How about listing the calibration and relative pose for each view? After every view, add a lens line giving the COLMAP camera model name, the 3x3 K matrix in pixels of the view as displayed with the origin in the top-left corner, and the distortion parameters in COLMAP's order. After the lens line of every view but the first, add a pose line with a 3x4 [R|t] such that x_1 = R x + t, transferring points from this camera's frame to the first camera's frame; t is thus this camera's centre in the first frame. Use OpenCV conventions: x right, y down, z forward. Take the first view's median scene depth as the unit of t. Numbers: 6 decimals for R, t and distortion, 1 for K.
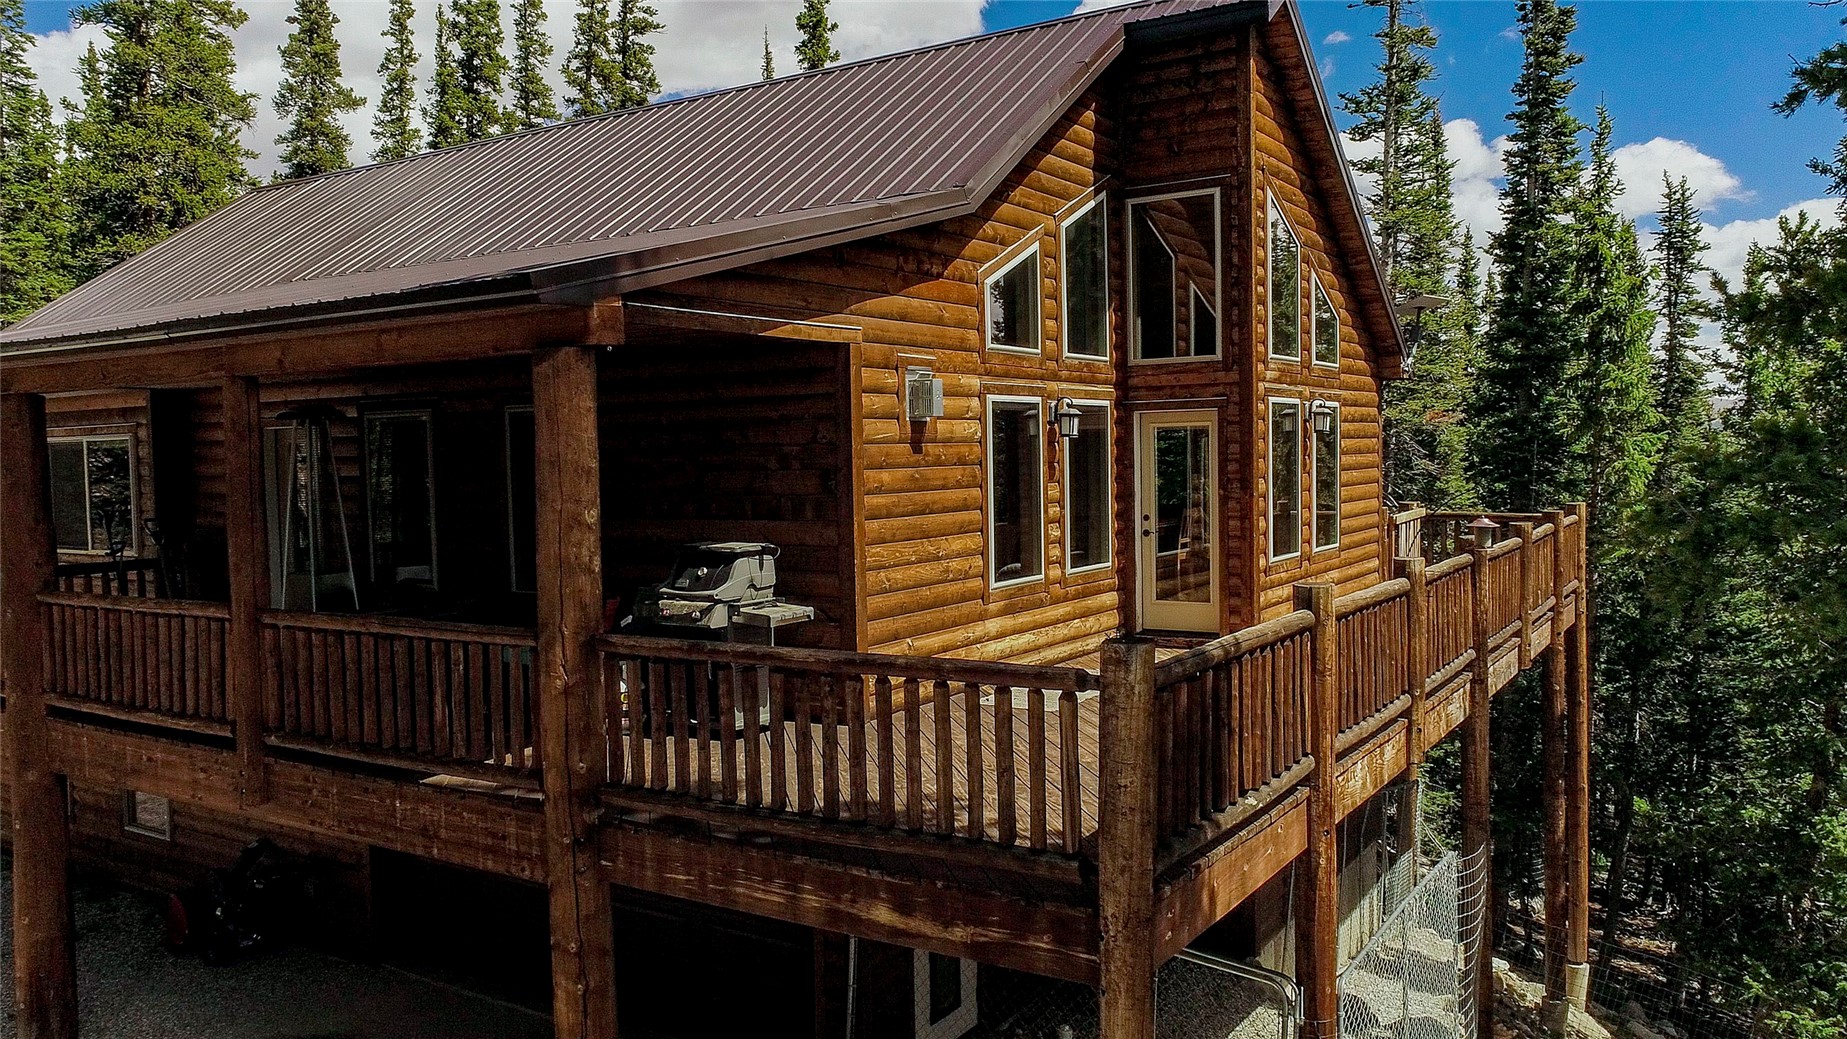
lens RADIAL K [[1342.2, 0, 915.8], [0, 1342.2, 521.8], [0, 0, 1]] dist [-0.007646, 0.000114]
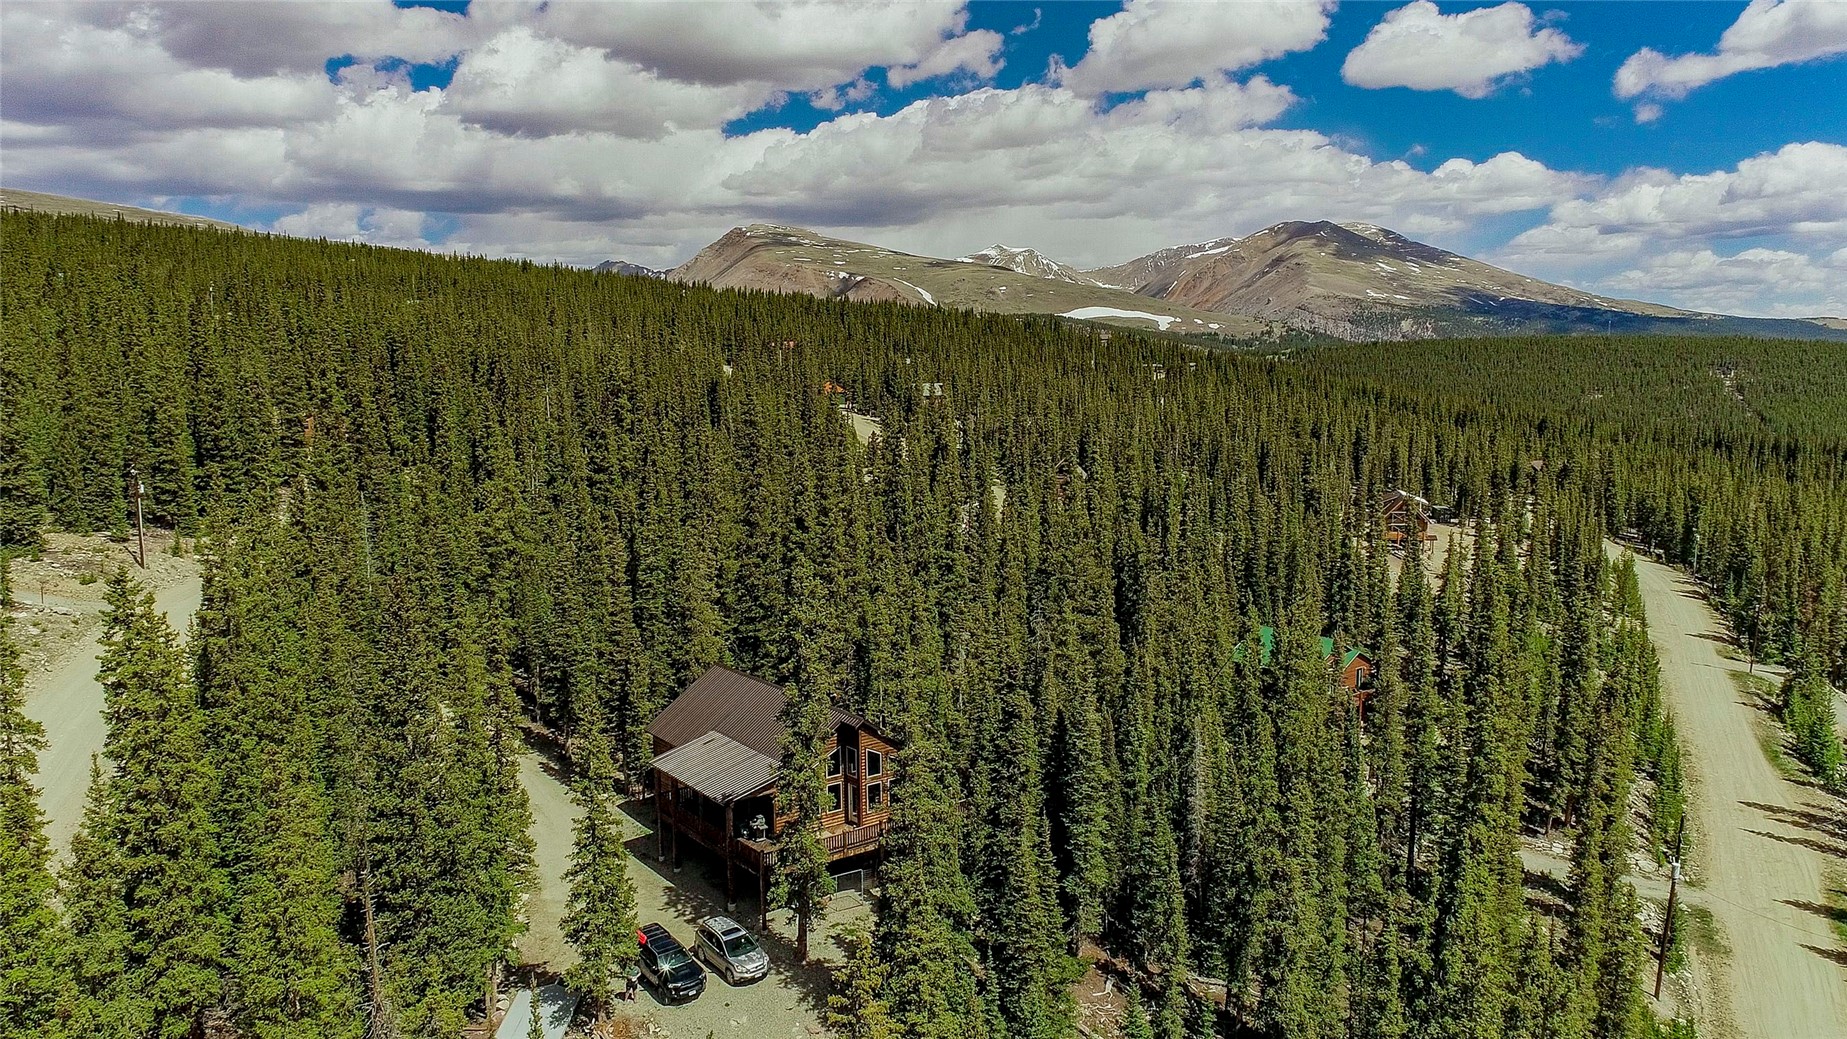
lens RADIAL K [[1342.2, 0, 915.8], [0, 1342.2, 521.8], [0, 0, 1]] dist [-0.007646, 0.000114]
pose [[0.934787, 0.054289, -0.351036, 2.506019], [-0.022145, 0.995236, 0.094947, -1.827727], [0.354519, -0.080981, 0.931536, -4.301197]]
